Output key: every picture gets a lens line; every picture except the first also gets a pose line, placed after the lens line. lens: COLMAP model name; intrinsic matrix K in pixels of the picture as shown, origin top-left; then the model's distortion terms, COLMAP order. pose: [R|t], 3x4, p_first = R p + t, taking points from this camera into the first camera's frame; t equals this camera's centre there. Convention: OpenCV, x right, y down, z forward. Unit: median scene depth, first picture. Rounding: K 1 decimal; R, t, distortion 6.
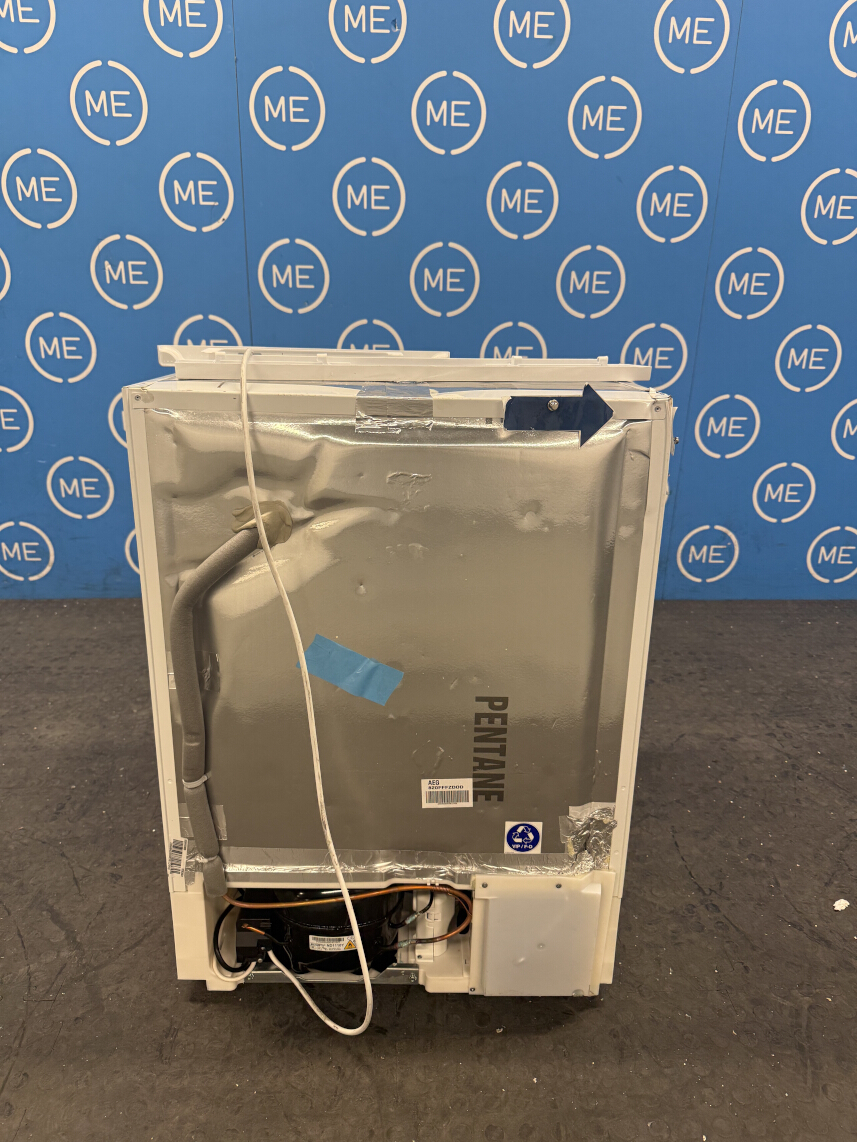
lens RADIAL K [[803.8, 0, 429.1], [0, 803.8, 573.8], [0, 0, 1]] dist [0.000104, -0.008850]
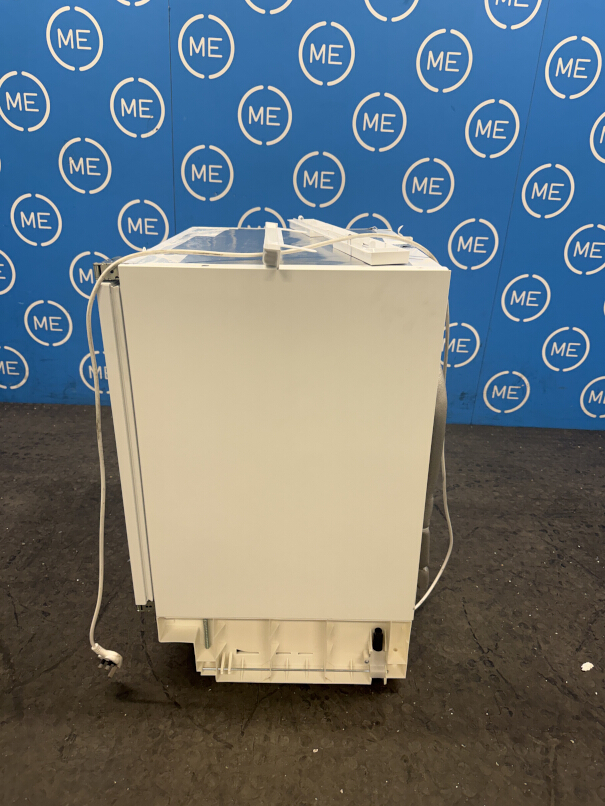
lens RADIAL K [[567.6, 0, 298.2], [0, 567.6, 406.3], [0, 0, 1]] dist [-0.004634, -0.003395]
pose [[0.998545, 0.046606, -0.027117, 0.030449], [-0.045948, 0.998646, 0.024405, -0.010112], [0.028217, -0.023124, 0.999334, 0.046130]]
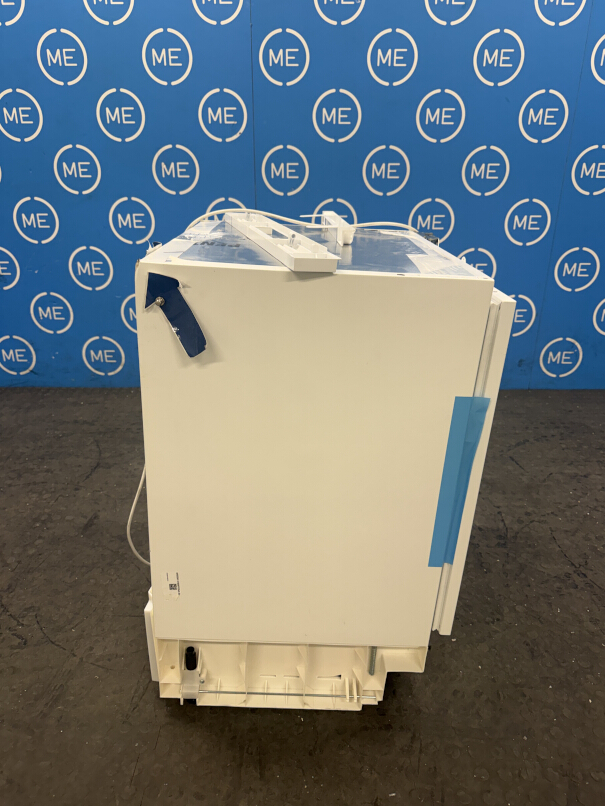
lens RADIAL K [[568.0, 0, 302.5], [0, 568.0, 403.0], [0, 0, 1]] dist [-0.006427, -0.002221]
pose [[0.998681, 0.002356, -0.051298, -0.087630], [-0.000891, 0.999592, 0.028548, 0.036077], [0.051344, -0.028464, 0.998275, -0.073267]]
